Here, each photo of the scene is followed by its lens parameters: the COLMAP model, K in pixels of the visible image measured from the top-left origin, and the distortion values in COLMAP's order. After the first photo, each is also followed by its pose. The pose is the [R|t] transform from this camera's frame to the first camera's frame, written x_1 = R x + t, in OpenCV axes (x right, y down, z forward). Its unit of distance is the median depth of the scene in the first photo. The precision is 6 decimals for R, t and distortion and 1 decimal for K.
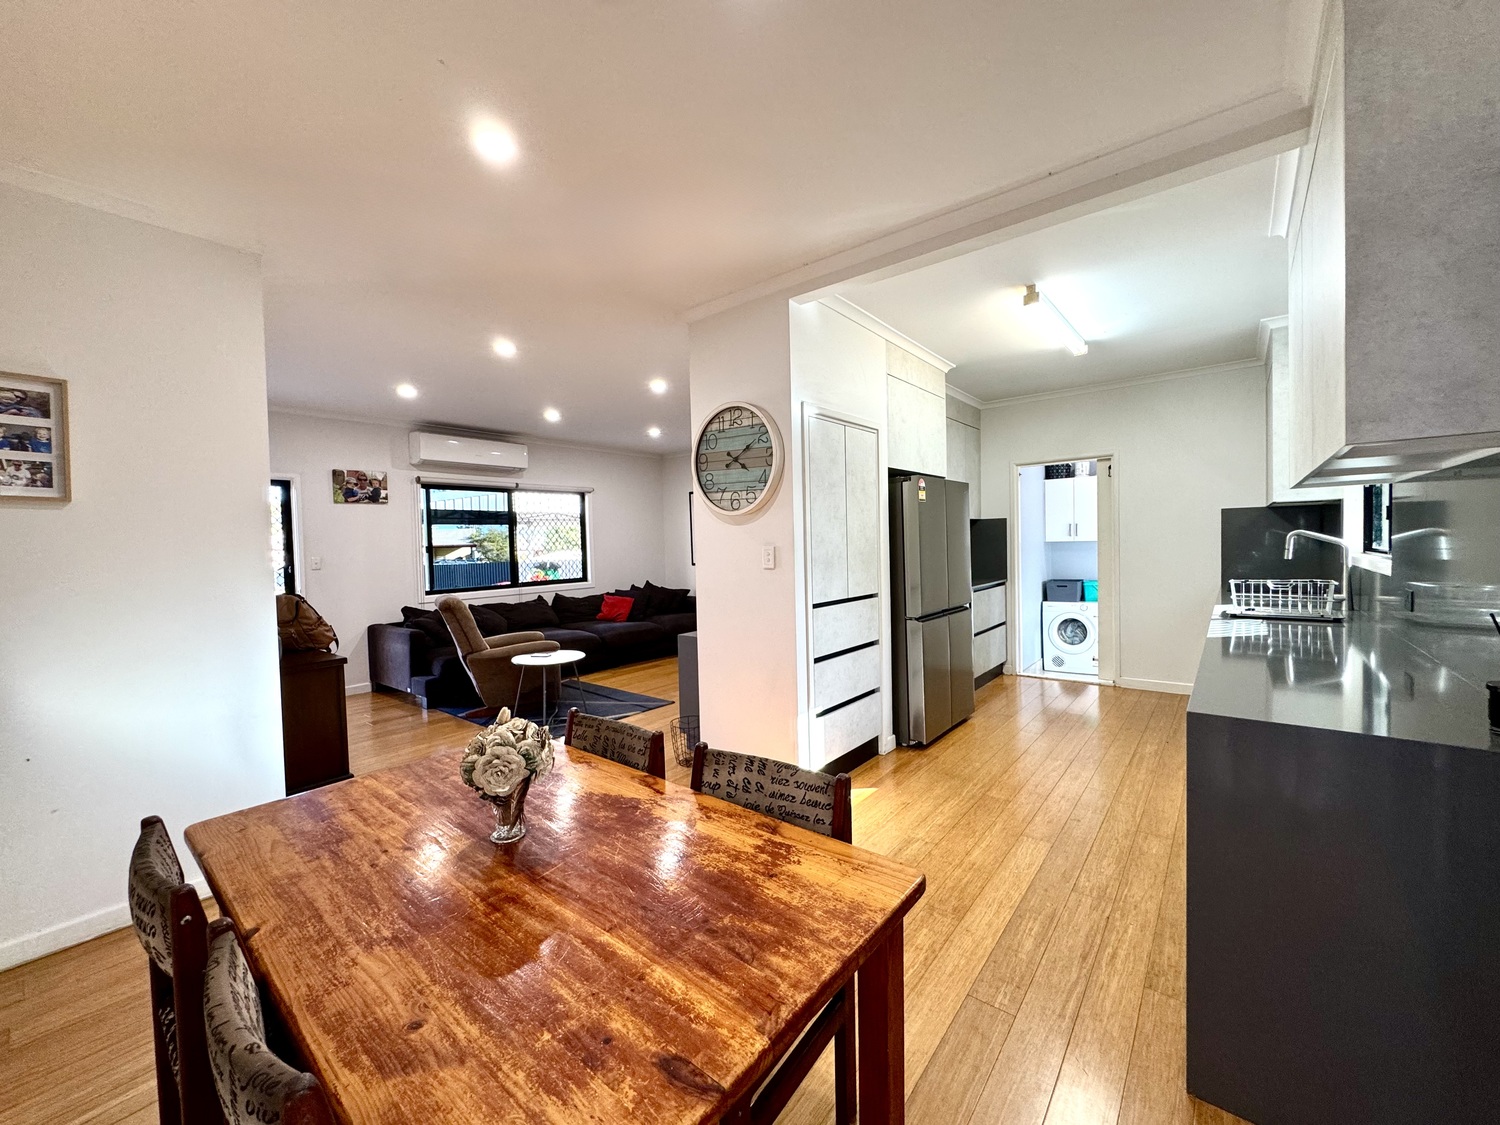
lens RADIAL K [[599.5, 0, 752.8], [0, 599.5, 557.3], [0, 0, 1]] dist [0.000098, 0.000223]
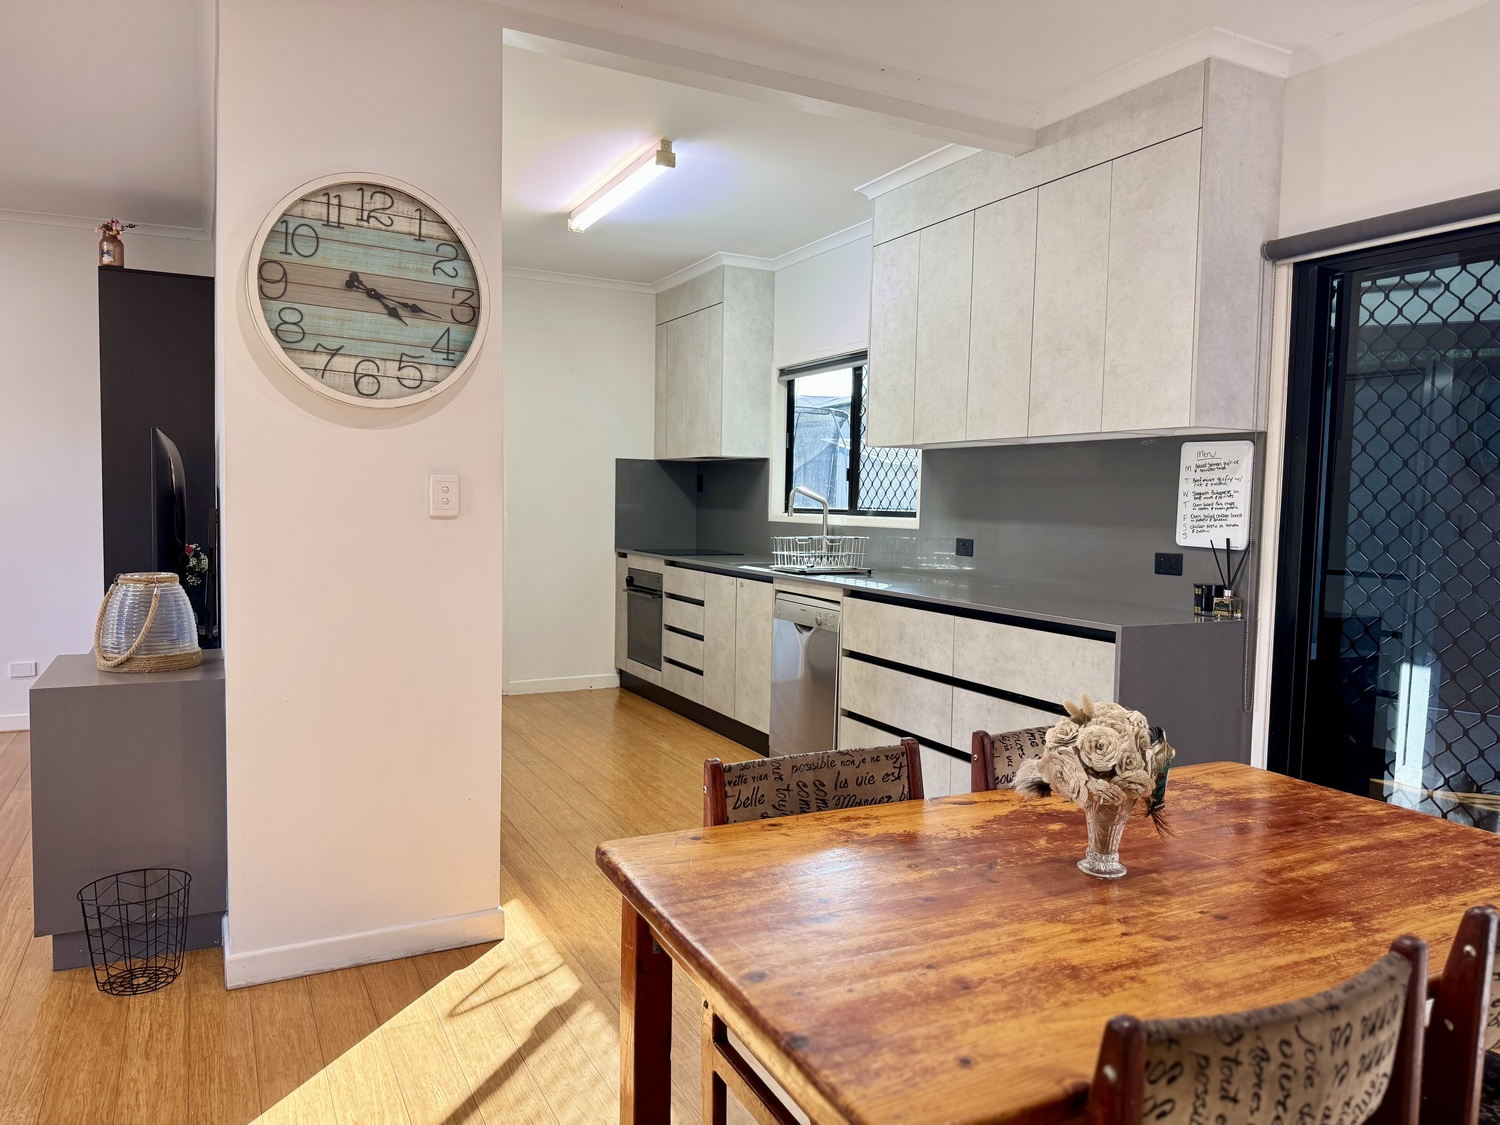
lens RADIAL K [[1050.1, 0, 752.4], [0, 1050.1, 569.7], [0, 0, 1]] dist [0.000916, -0.002227]
pose [[0.403267, -0.029520, 0.914606, -0.986348], [-0.011024, 0.999250, 0.037113, 0.039071], [-0.915016, -0.025049, 0.402639, 0.514038]]
